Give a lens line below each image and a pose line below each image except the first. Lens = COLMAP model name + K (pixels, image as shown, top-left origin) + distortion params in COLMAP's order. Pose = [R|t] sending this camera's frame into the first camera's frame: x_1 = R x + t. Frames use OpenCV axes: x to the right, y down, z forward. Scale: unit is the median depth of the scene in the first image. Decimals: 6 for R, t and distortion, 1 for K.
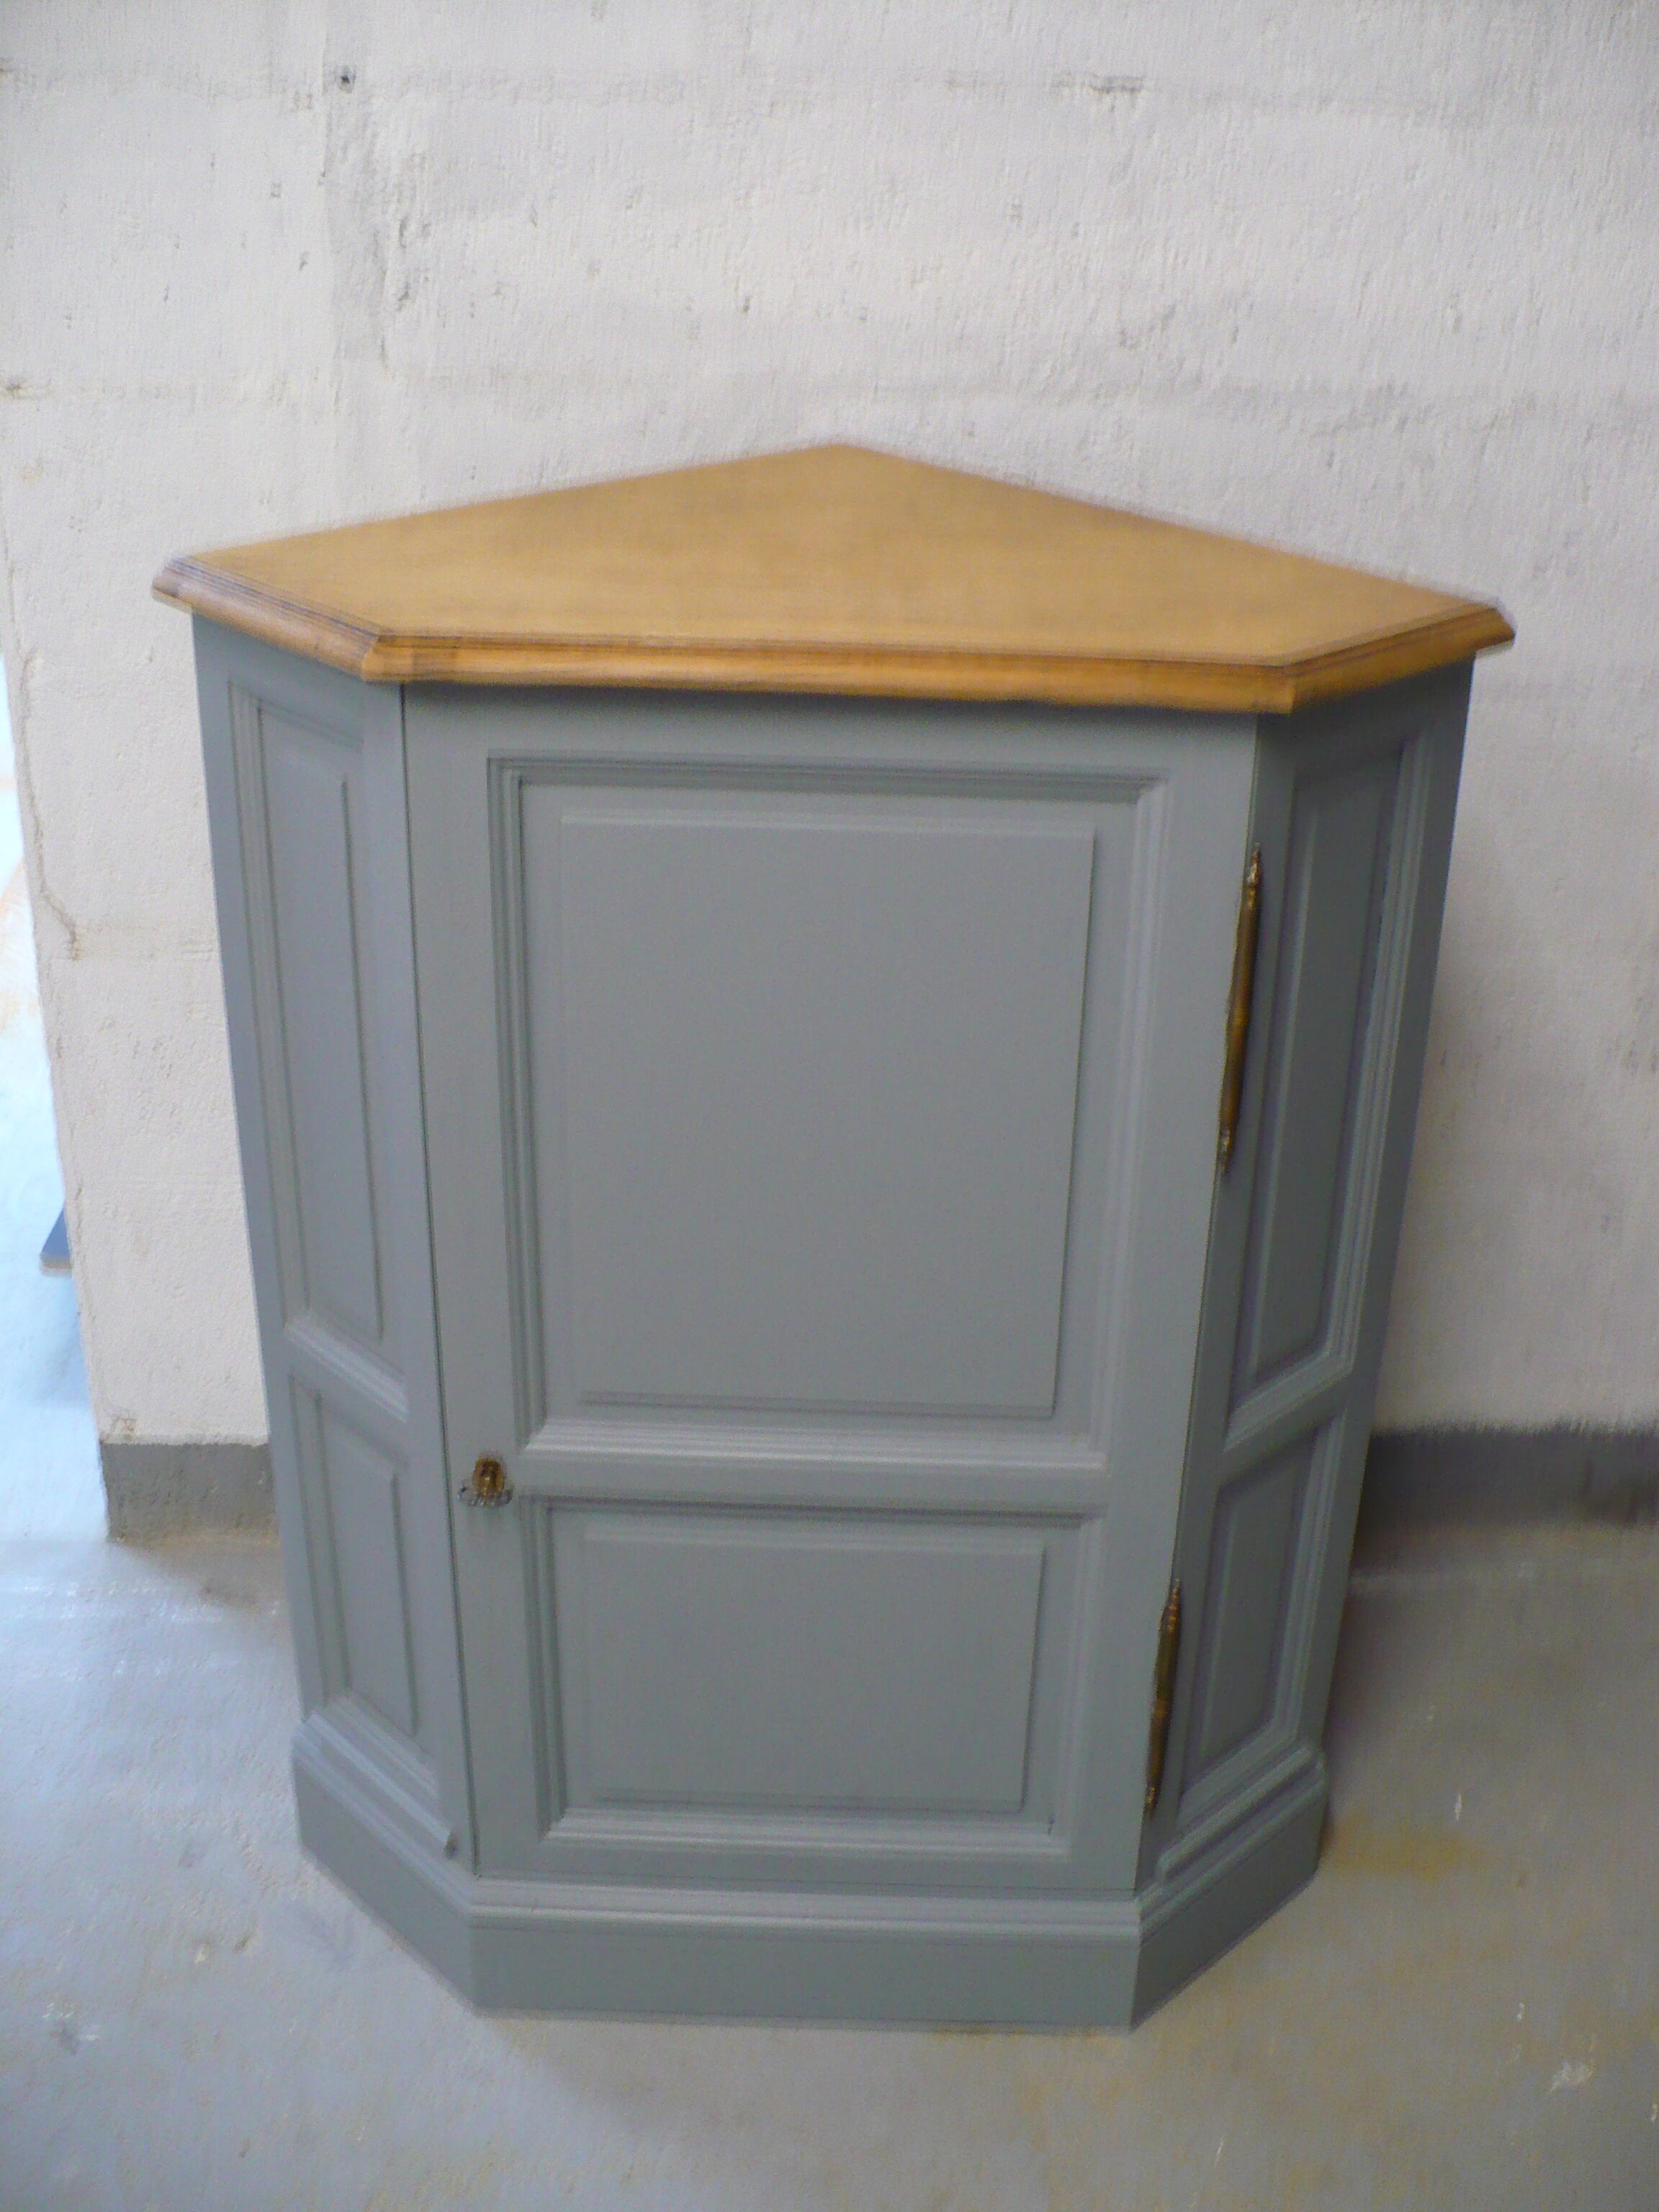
lens RADIAL K [[2444.1, 0, 866.7], [0, 2444.1, 1107.0], [0, 0, 1]] dist [-0.280278, 0.395675]
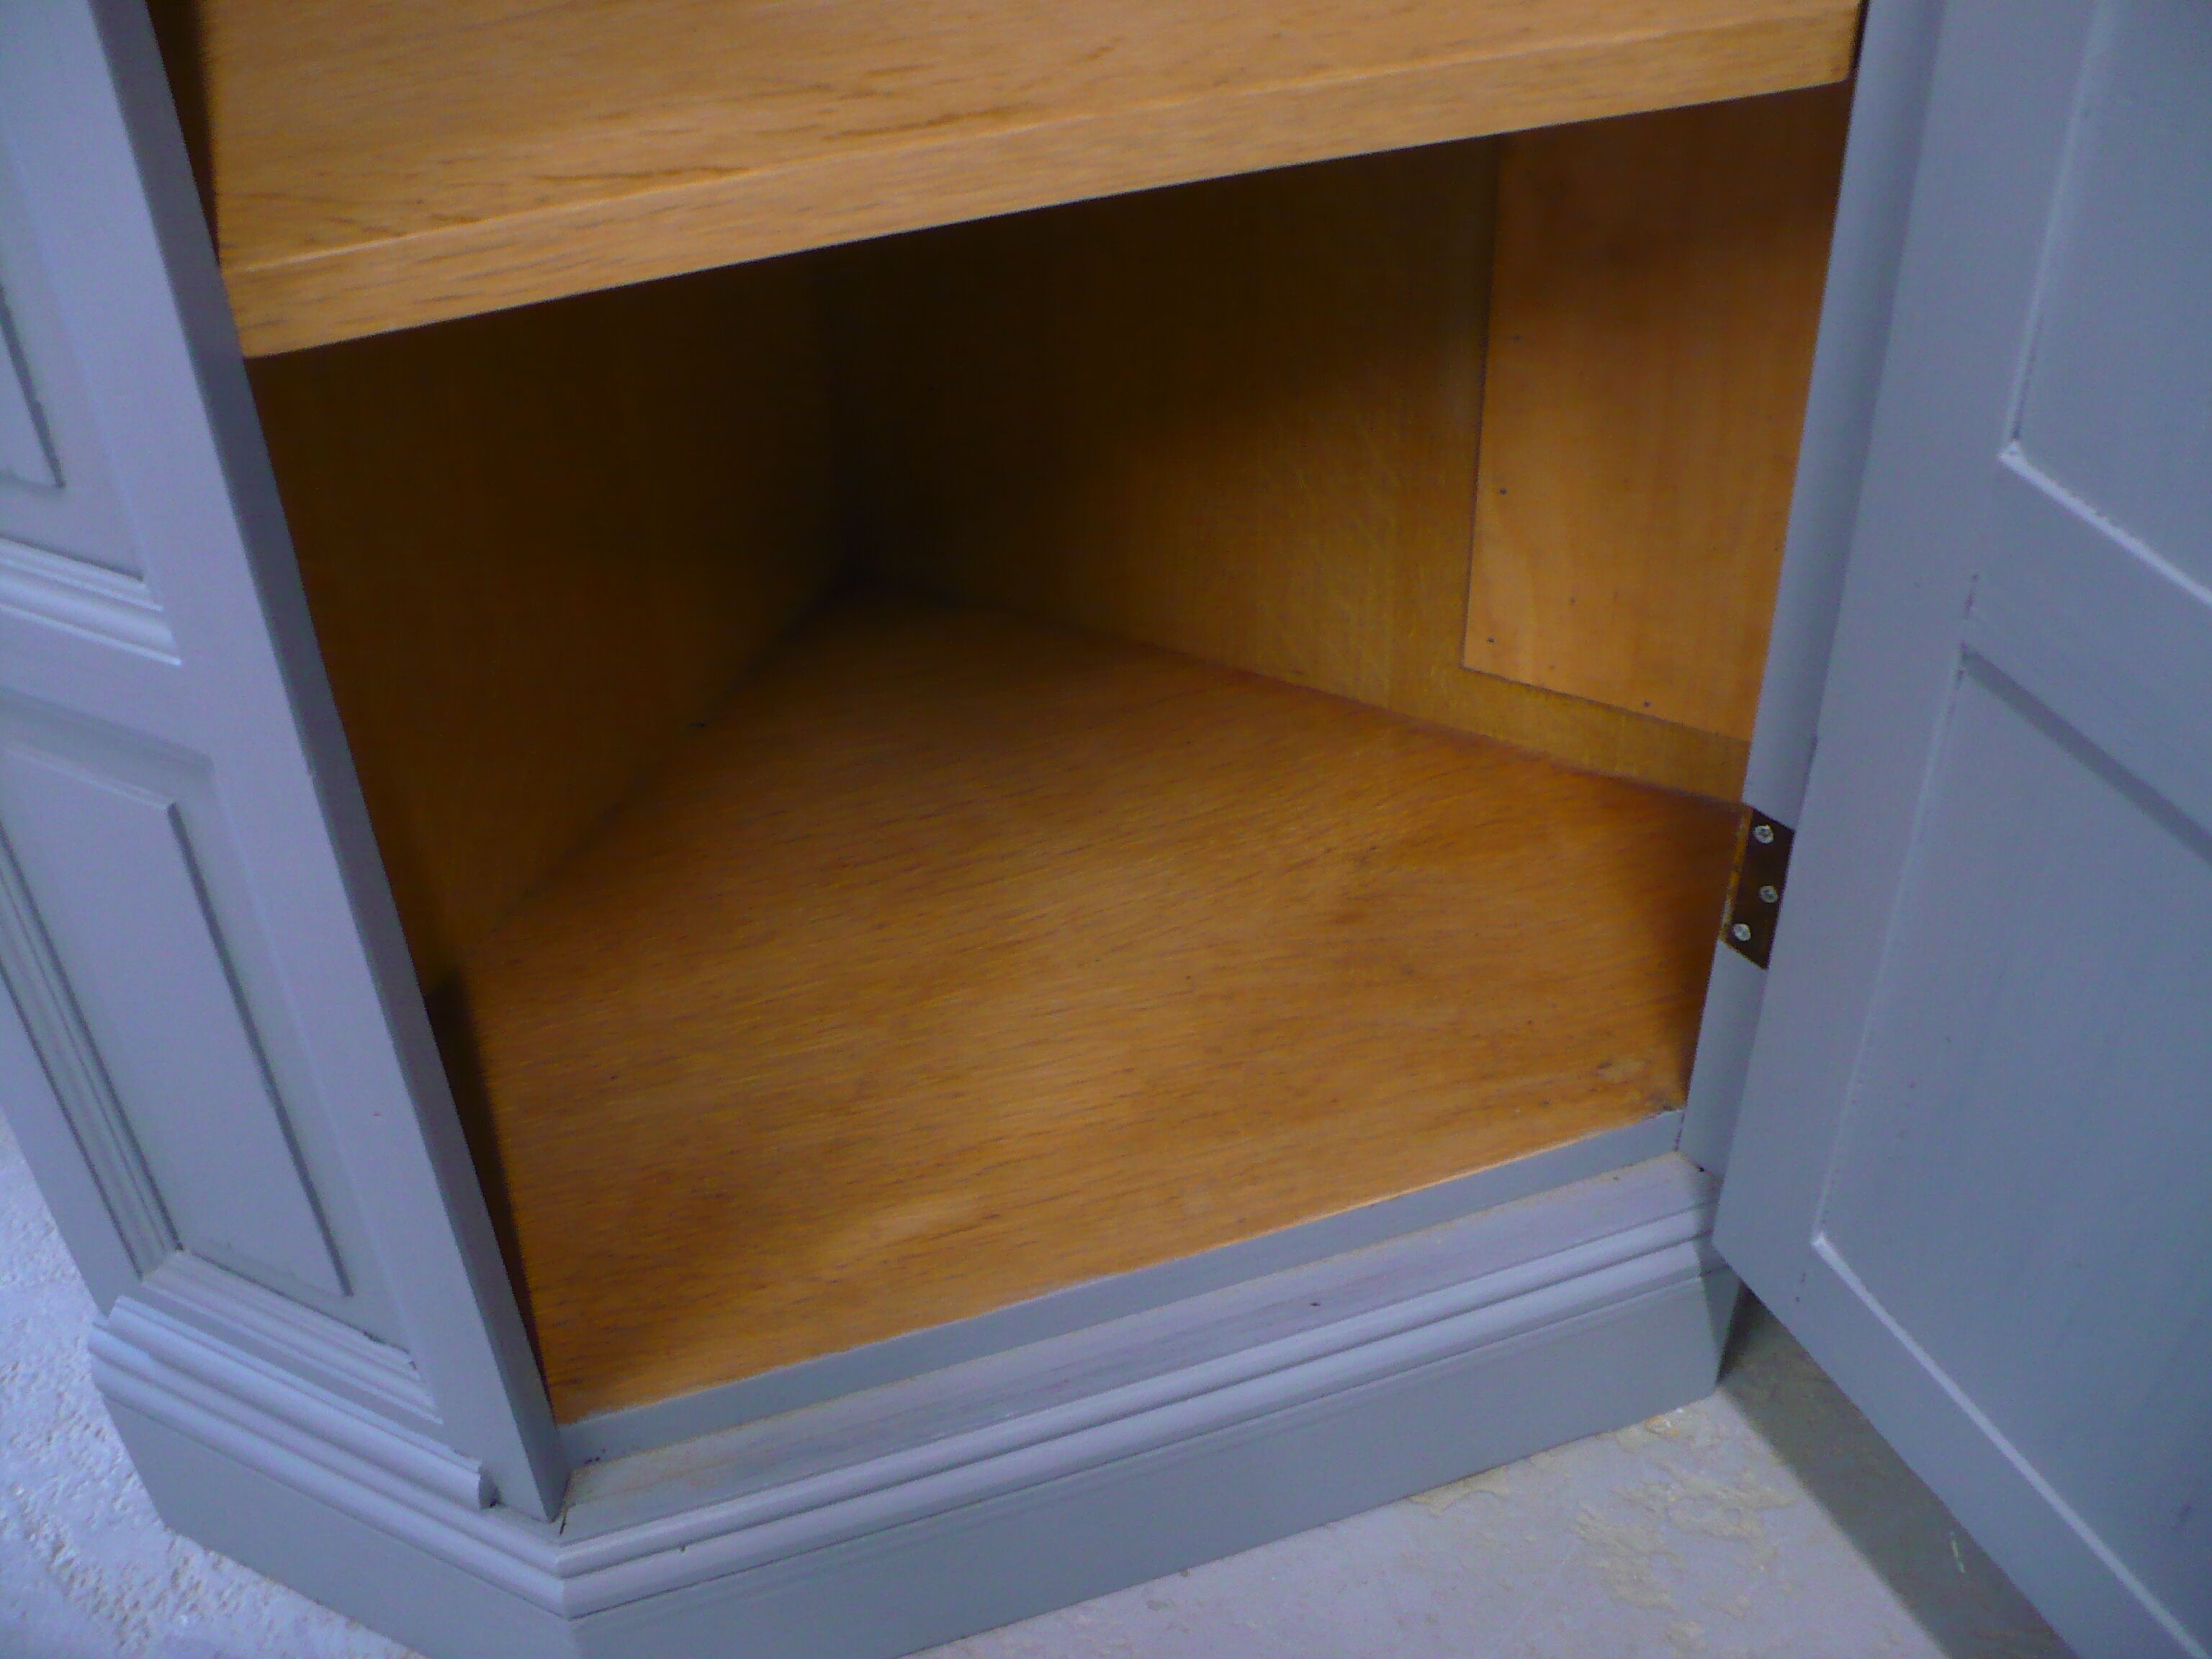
lens RADIAL K [[2444.1, 0, 1111.0], [0, 2444.1, 788.2], [0, 0, 1]] dist [-0.280278, 0.395675]
pose [[0.939771, -0.257370, 0.224926, -0.124614], [0.200690, 0.948158, 0.246415, 0.075324], [-0.276685, -0.186433, 0.942702, 0.519575]]
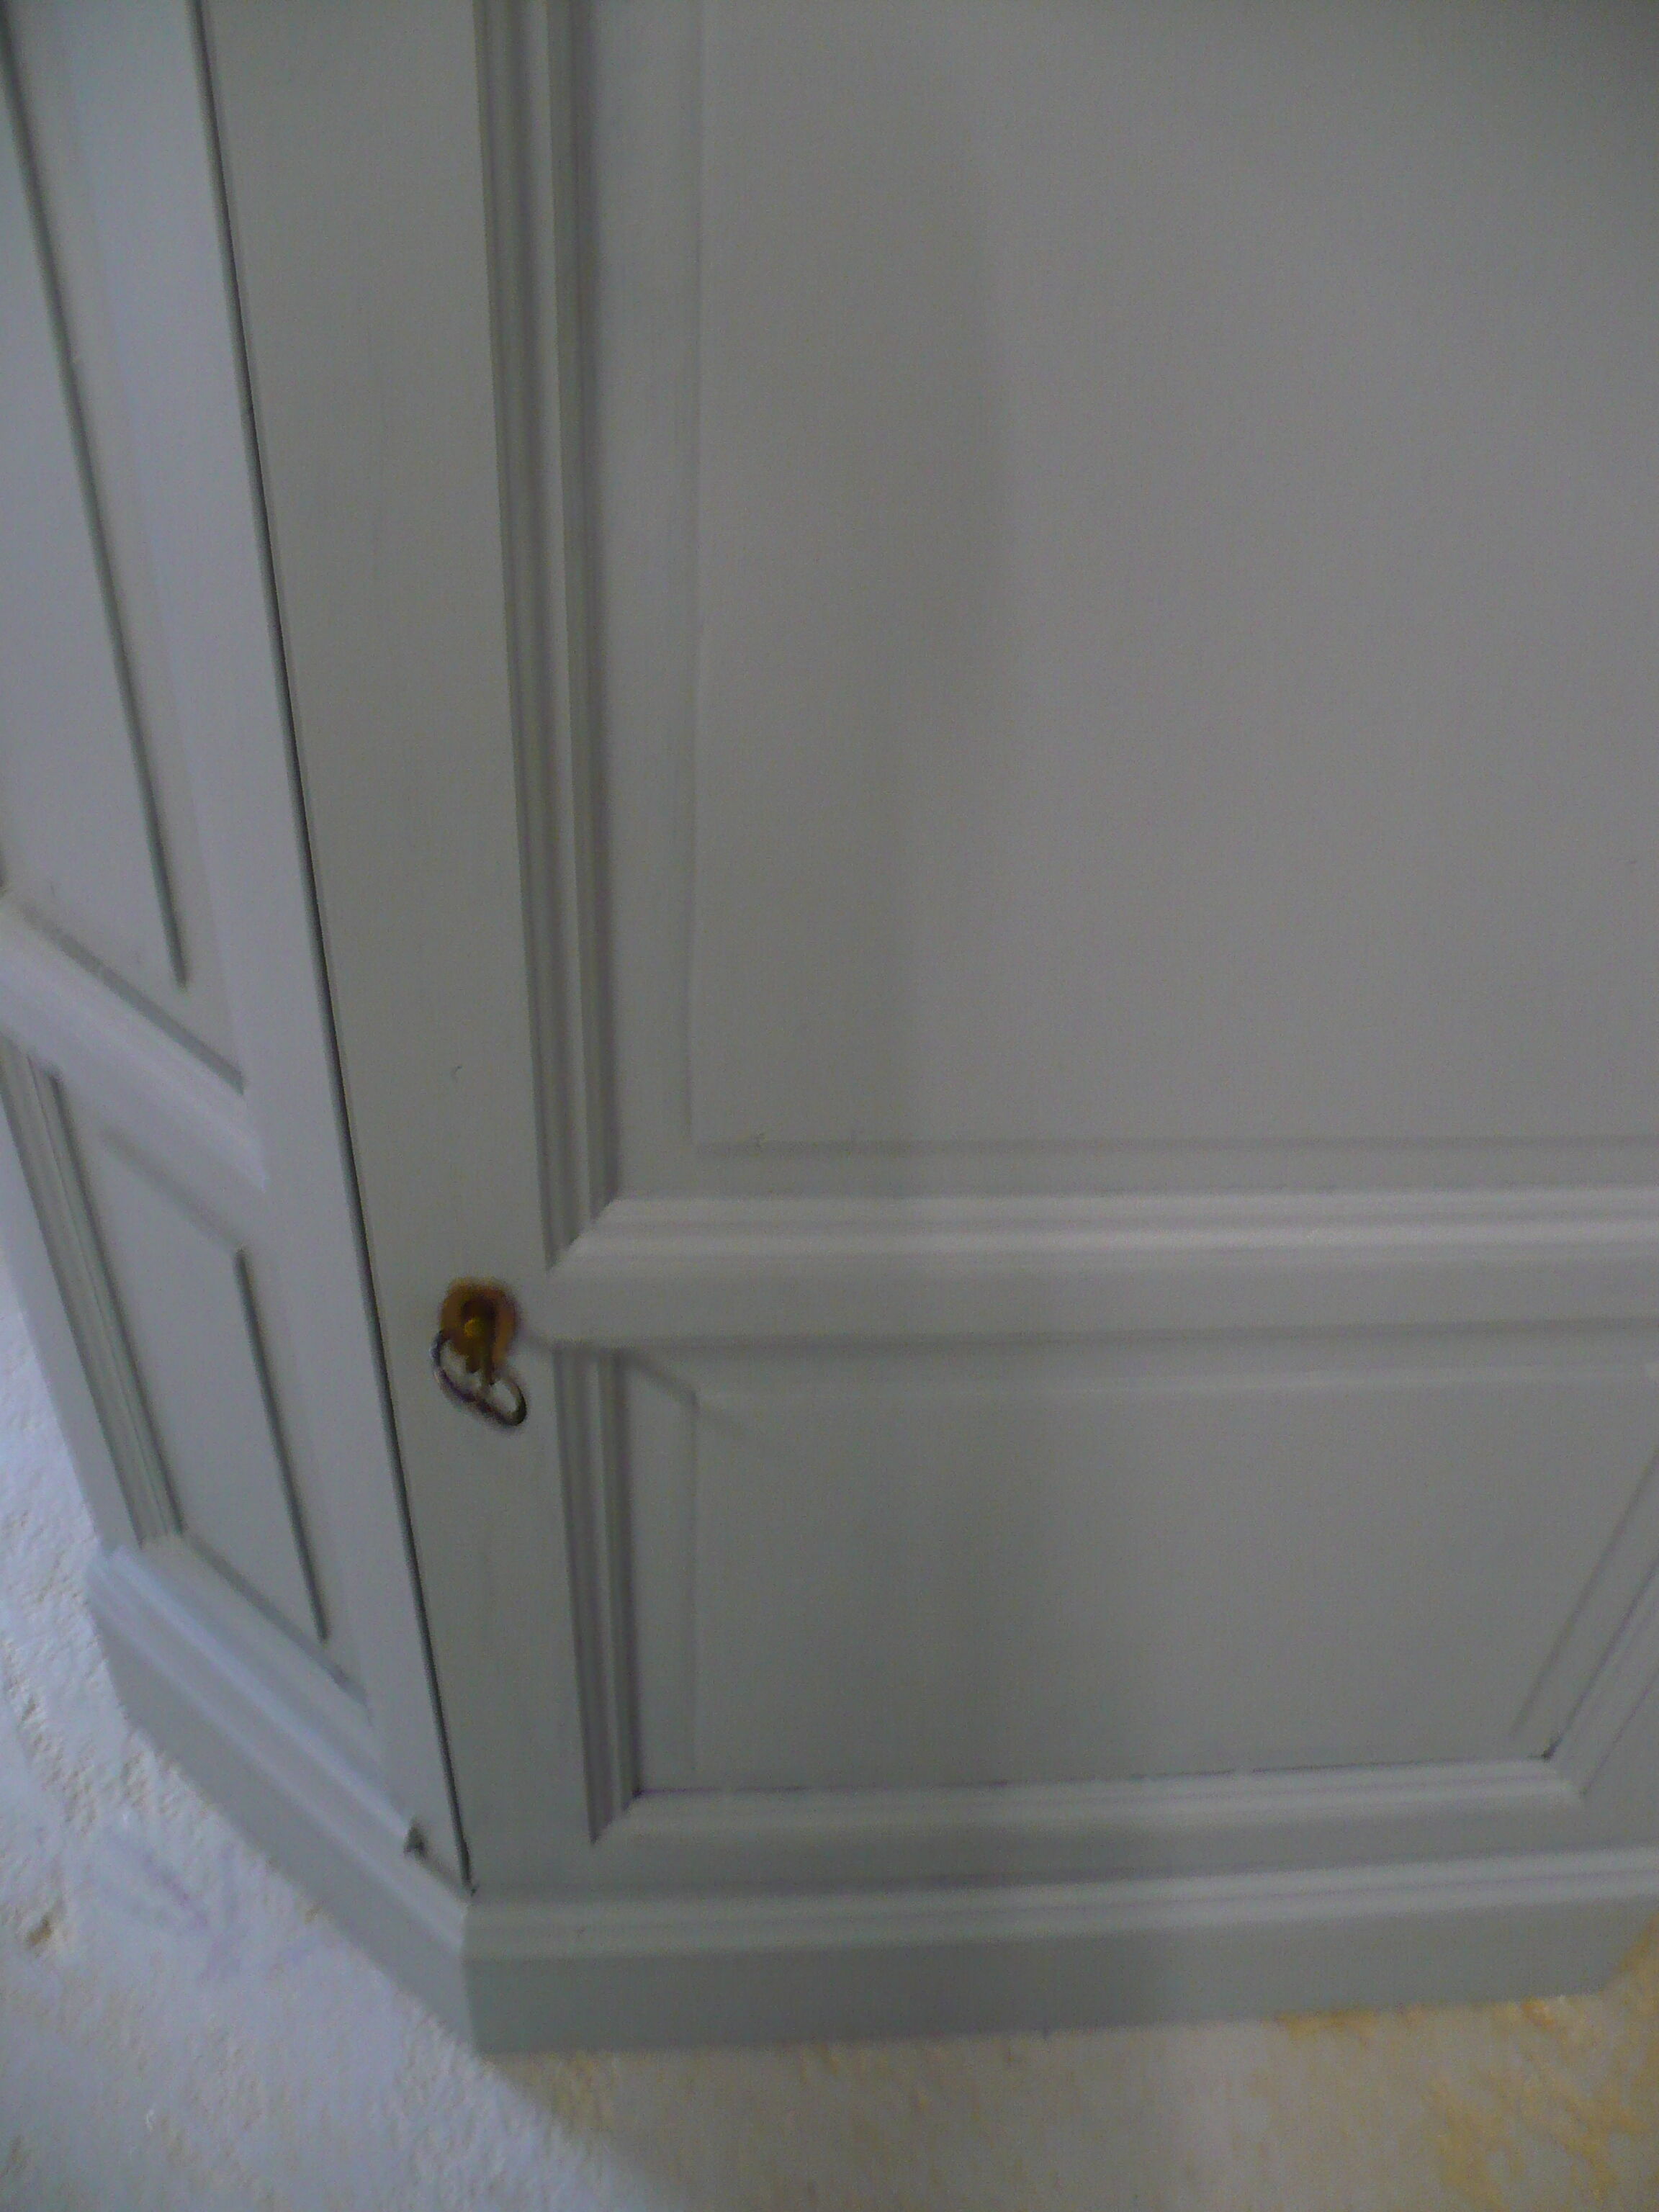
lens RADIAL K [[2444.1, 0, 866.7], [0, 2444.1, 1107.0], [0, 0, 1]] dist [-0.280278, 0.395675]
pose [[0.996815, -0.037425, 0.070424, -0.105497], [0.009621, 0.933034, 0.359660, -0.025678], [-0.079168, -0.357836, 0.930422, 0.556628]]
